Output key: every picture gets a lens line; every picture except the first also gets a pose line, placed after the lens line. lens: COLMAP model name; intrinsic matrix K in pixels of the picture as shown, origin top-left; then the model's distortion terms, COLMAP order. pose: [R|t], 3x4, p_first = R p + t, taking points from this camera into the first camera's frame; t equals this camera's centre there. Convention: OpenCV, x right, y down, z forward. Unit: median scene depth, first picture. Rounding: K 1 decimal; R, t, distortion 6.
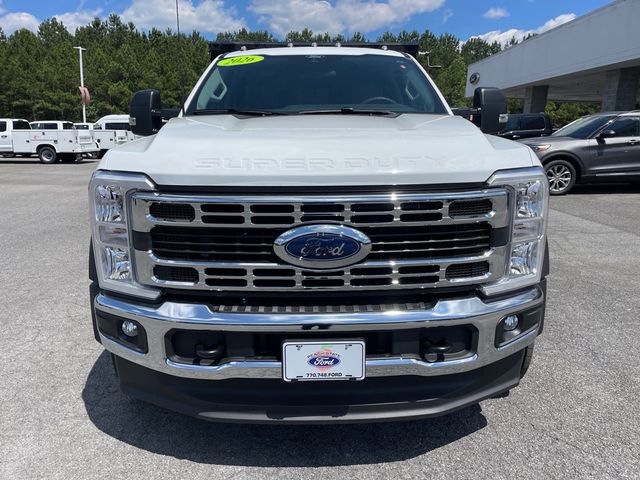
lens RADIAL K [[489.0, 0, 320.5], [0, 489.0, 237.0], [0, 0, 1]] dist [0.060879, -0.077094]
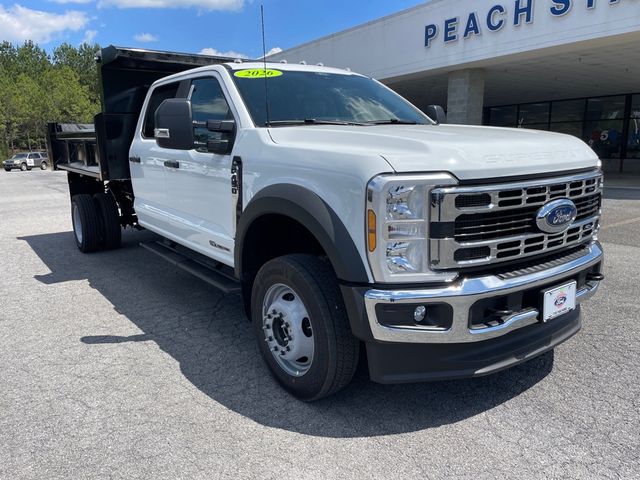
lens RADIAL K [[489.0, 0, 325.5], [0, 489.0, 236.7], [0, 0, 1]] dist [0.060879, -0.077094]
pose [[0.822681, -0.123679, 0.554887, -1.254513], [0.144405, 0.989498, 0.006454, -0.024920], [-0.549858, 0.074819, 0.831901, 0.206930]]
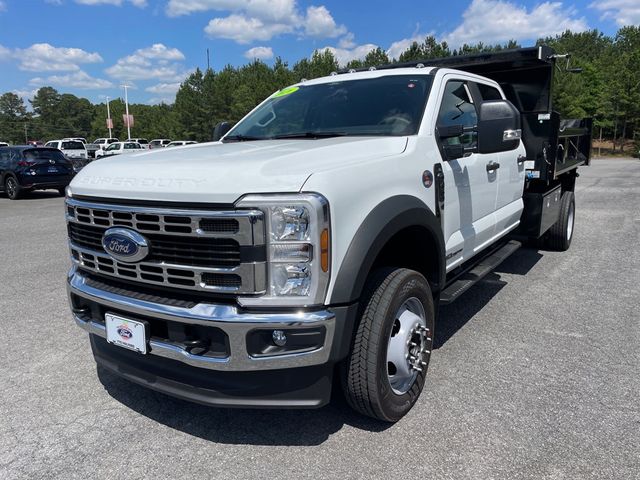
lens RADIAL K [[489.0, 0, 314.3], [0, 489.0, 237.6], [0, 0, 1]] dist [0.060879, -0.077094]
pose [[0.812265, 0.091511, -0.576066, 1.143520], [-0.104842, 0.994437, 0.010141, -0.065513], [0.573789, 0.052159, 0.817340, 0.201424]]
